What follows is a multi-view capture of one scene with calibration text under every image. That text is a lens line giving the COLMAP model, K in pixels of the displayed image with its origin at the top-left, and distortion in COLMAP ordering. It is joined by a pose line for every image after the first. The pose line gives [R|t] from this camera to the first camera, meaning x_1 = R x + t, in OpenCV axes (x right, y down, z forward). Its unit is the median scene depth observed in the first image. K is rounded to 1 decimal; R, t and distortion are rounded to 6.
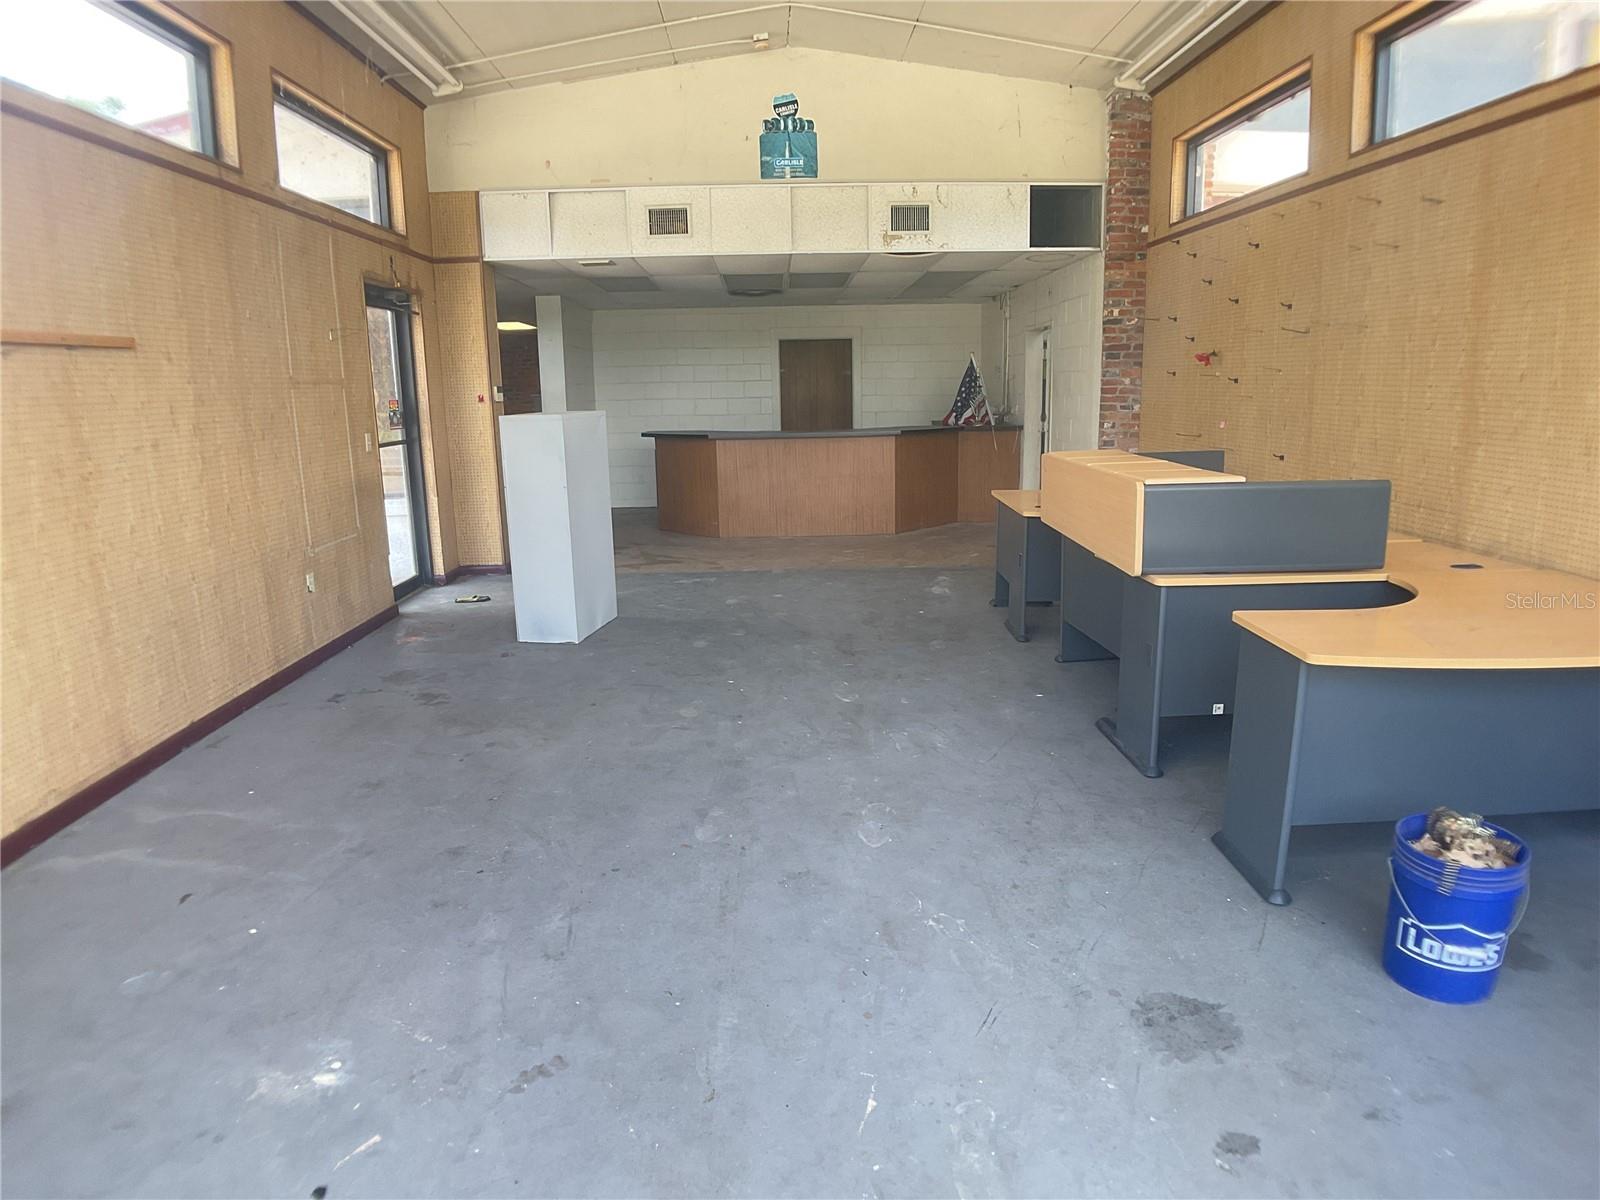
lens RADIAL K [[958.6, 0, 784.7], [0, 958.6, 602.6], [0, 0, 1]] dist [-0.084356, -0.006305]
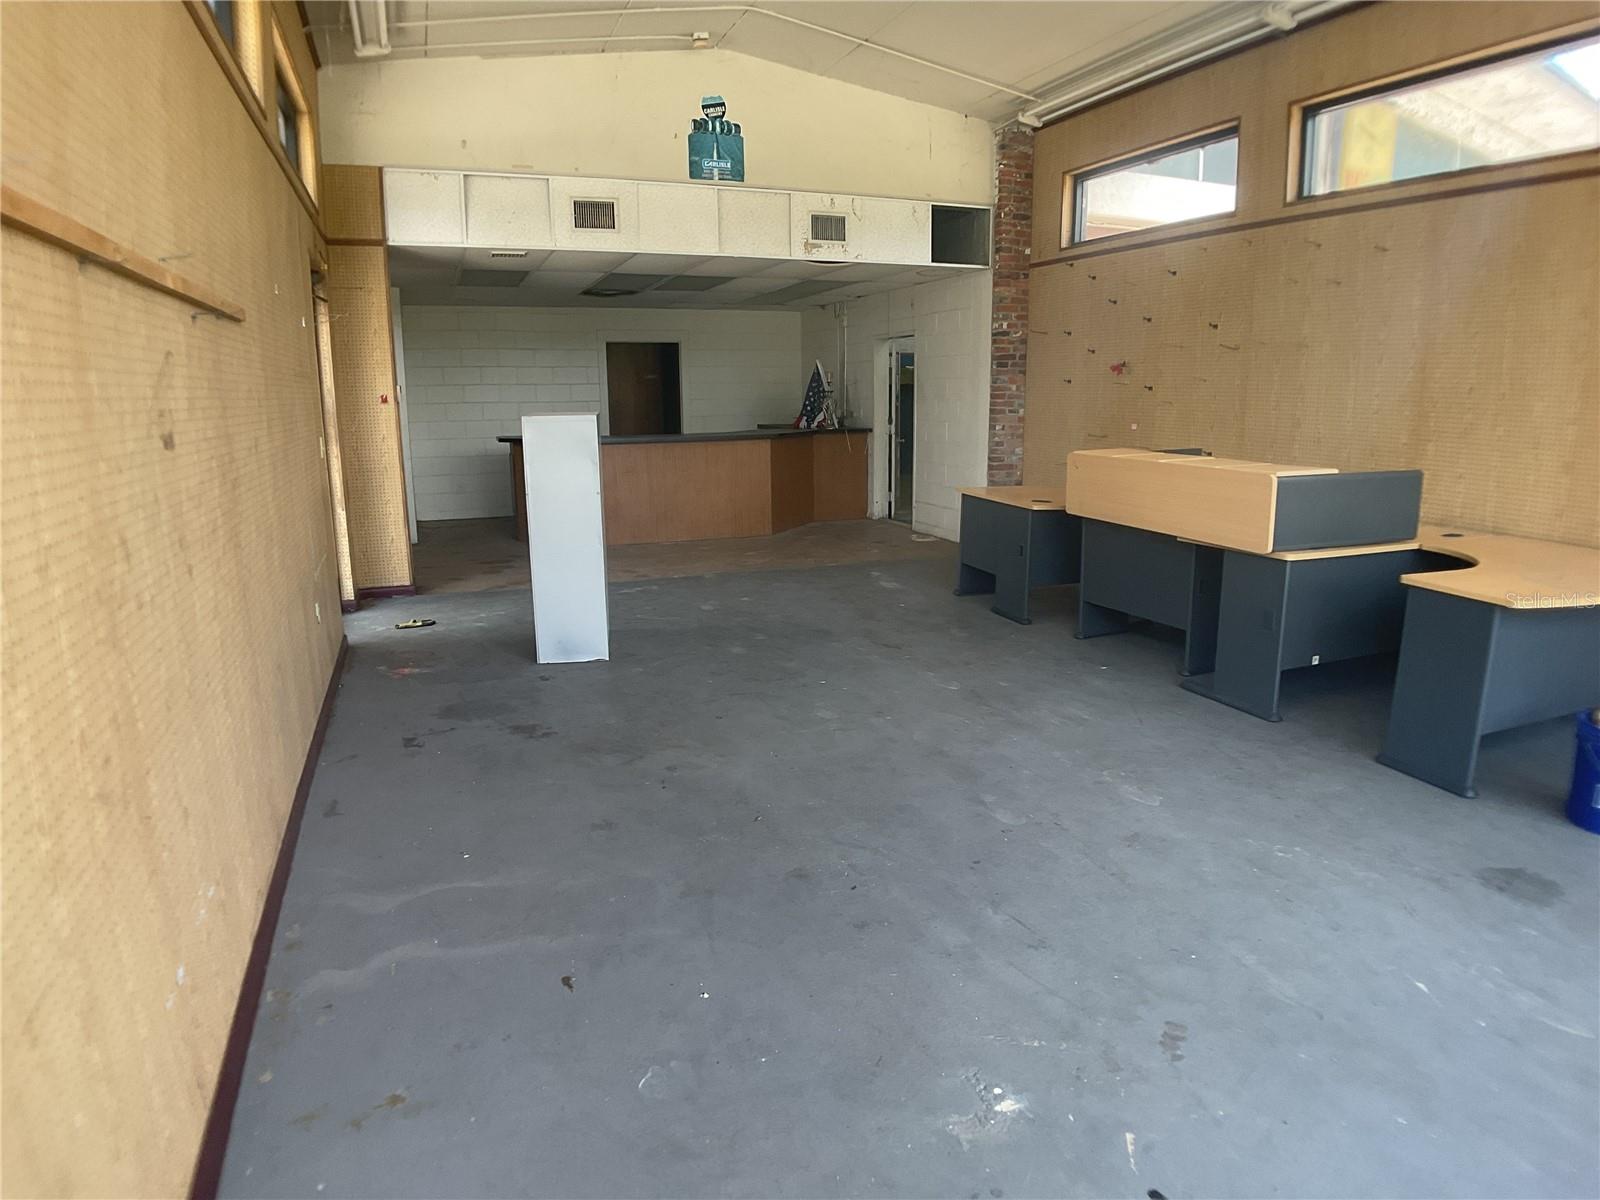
lens RADIAL K [[958.6, 0, 784.7], [0, 958.6, 602.6], [0, 0, 1]] dist [-0.084356, -0.006305]
pose [[0.938880, -0.061515, 0.338704, -0.299310], [0.063736, 0.997956, 0.004571, -0.005288], [-0.338293, 0.017296, 0.940882, 0.048512]]
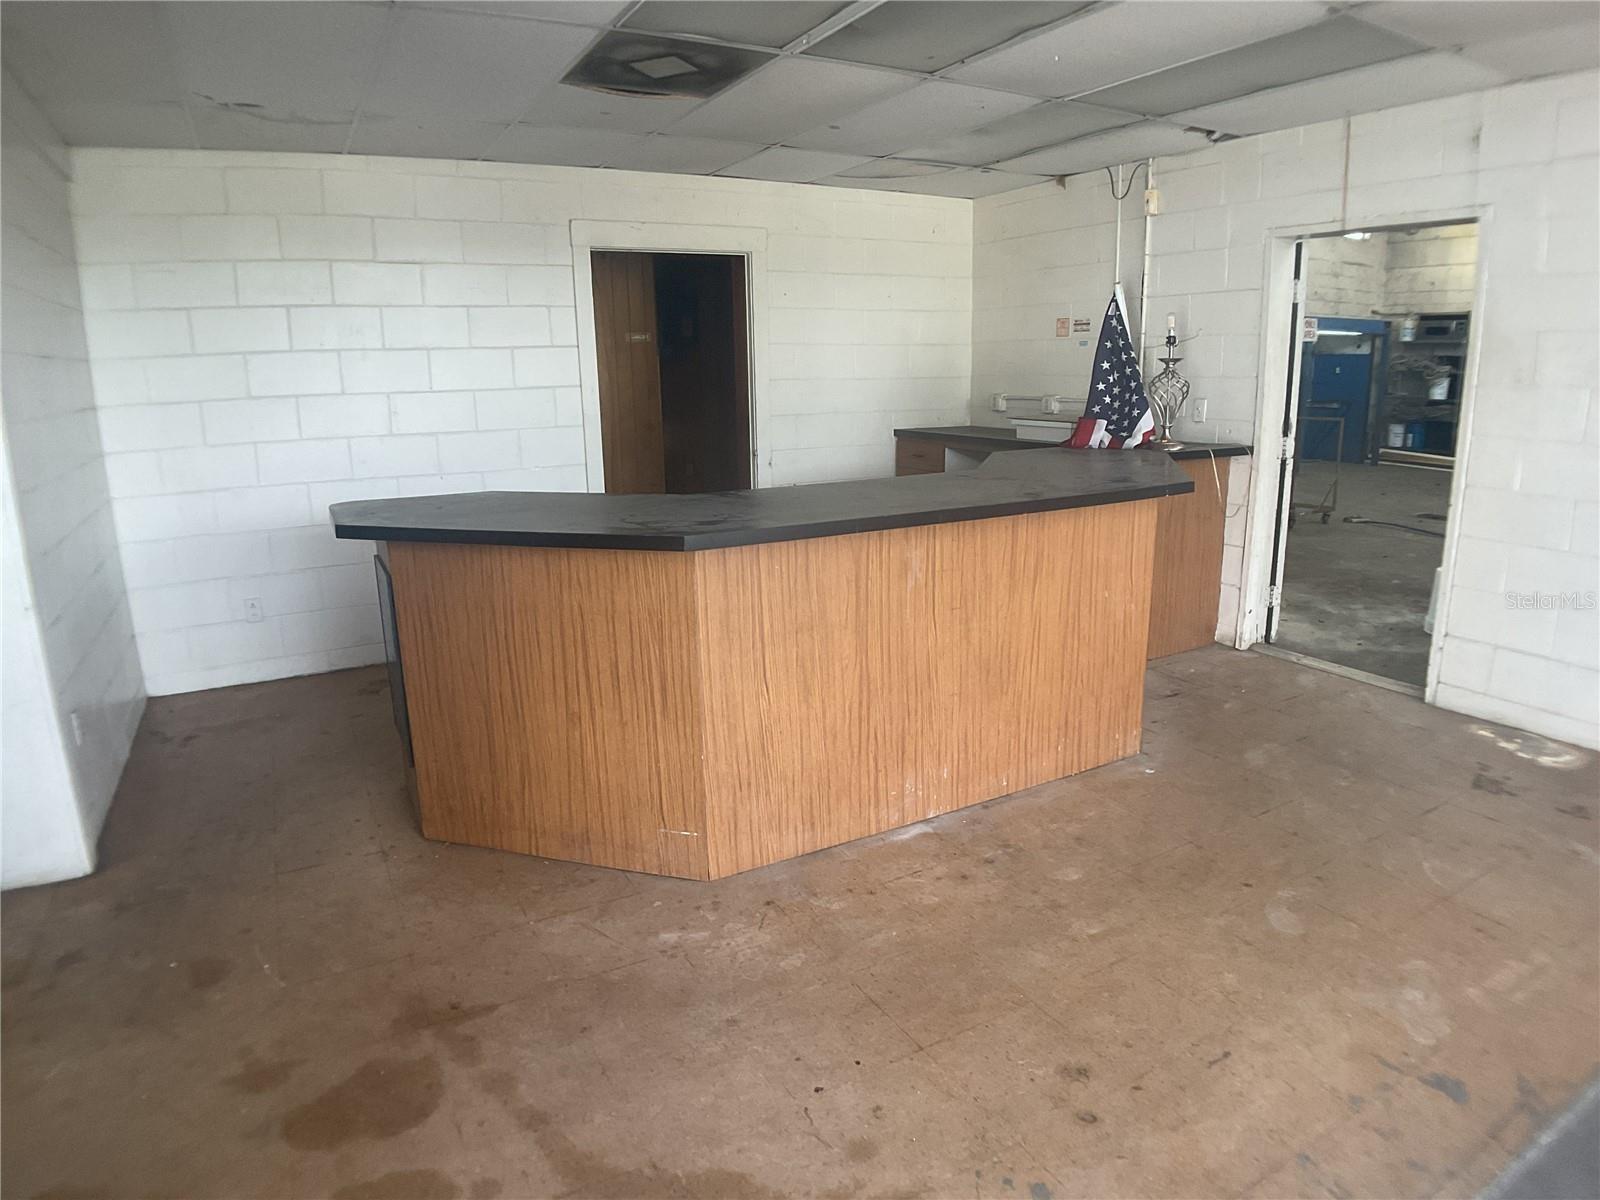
lens RADIAL K [[958.6, 0, 784.7], [0, 958.6, 602.6], [0, 0, 1]] dist [-0.084356, -0.006305]
pose [[0.881287, -0.110833, 0.459401, -0.231168], [0.105150, 0.993729, 0.038028, -0.213677], [-0.460735, 0.014793, 0.887414, 0.987551]]
